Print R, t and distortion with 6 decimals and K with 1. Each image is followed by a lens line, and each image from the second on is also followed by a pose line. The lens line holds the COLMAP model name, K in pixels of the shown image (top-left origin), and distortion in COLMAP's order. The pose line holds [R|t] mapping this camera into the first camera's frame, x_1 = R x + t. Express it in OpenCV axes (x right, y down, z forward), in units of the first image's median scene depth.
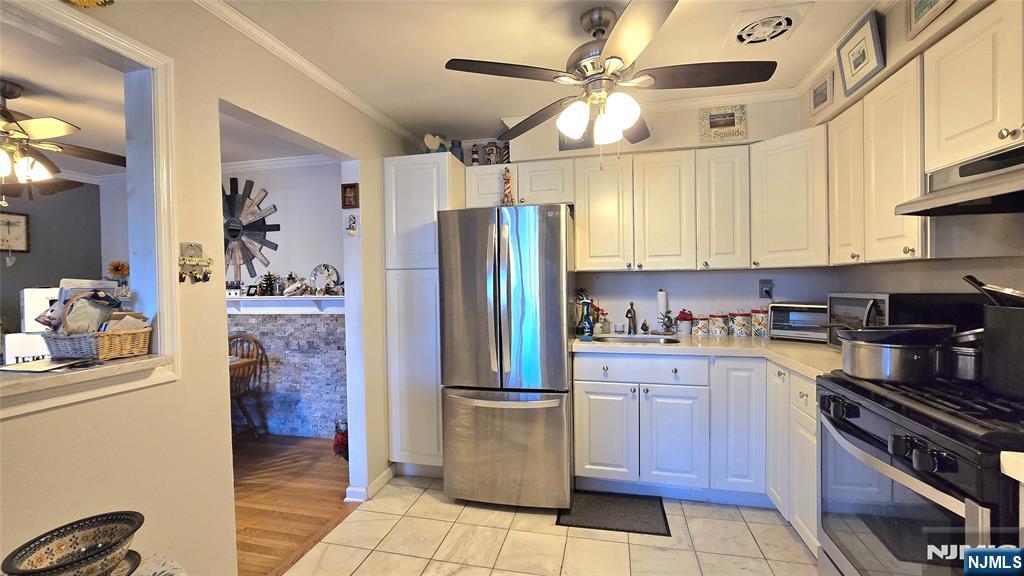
lens RADIAL K [[417.8, 0, 512.0], [0, 417.8, 289.9], [0, 0, 1]] dist [-0.004288, 0.001180]
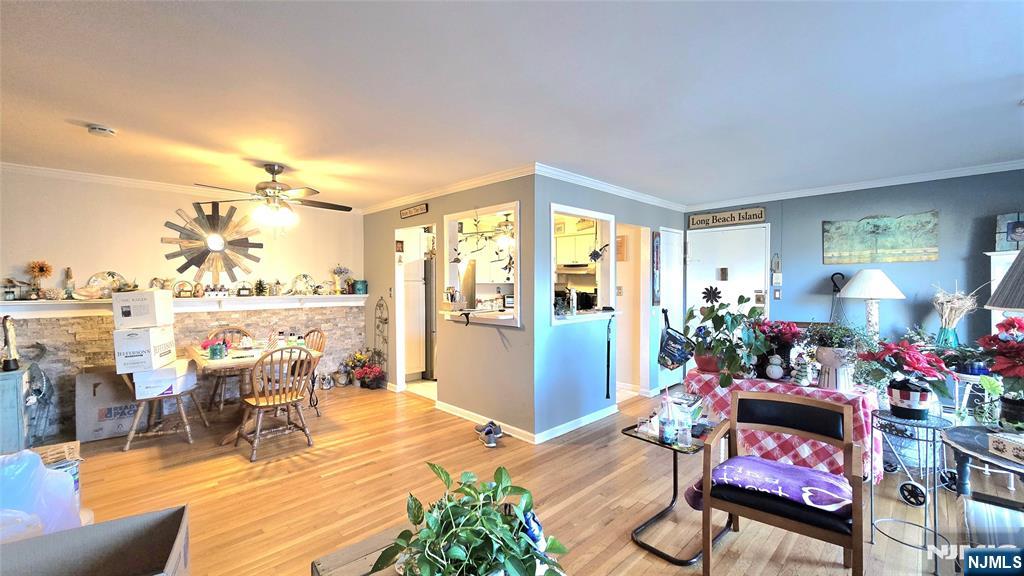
lens RADIAL K [[417.8, 0, 515.8], [0, 417.8, 291.2], [0, 0, 1]] dist [-0.004288, 0.001180]
pose [[0.527293, -0.001967, 0.849681, -1.930439], [0.007820, 0.999966, -0.002538, 0.013117], [-0.849648, 0.007982, 0.527290, -0.631791]]
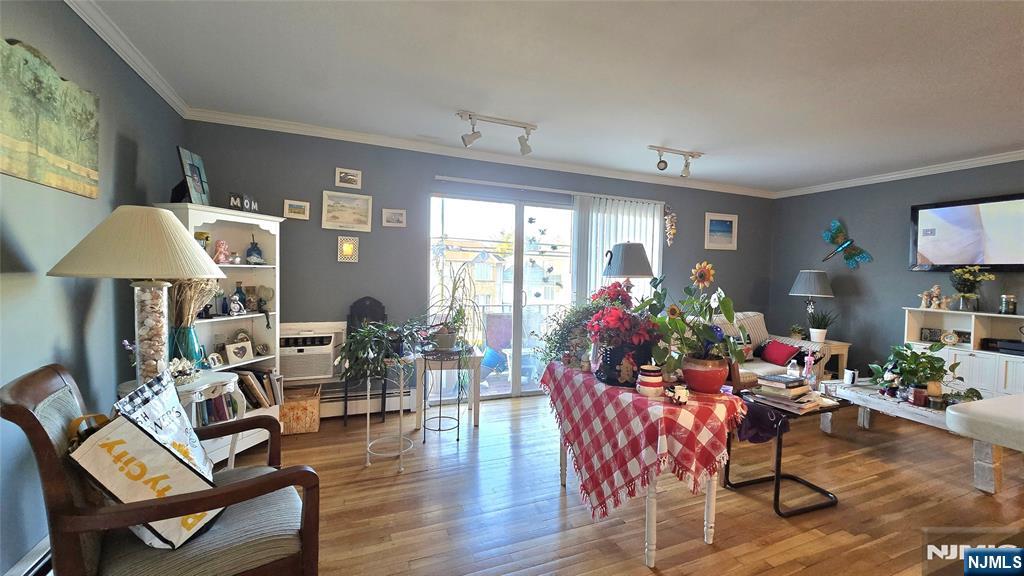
lens RADIAL K [[417.8, 0, 518.7], [0, 417.8, 290.9], [0, 0, 1]] dist [-0.004288, 0.001180]
pose [[-0.807084, 0.020444, -0.590082, 0.158869], [-0.018433, 0.998041, 0.059790, 0.014678], [0.590148, 0.059133, -0.805126, -0.040137]]
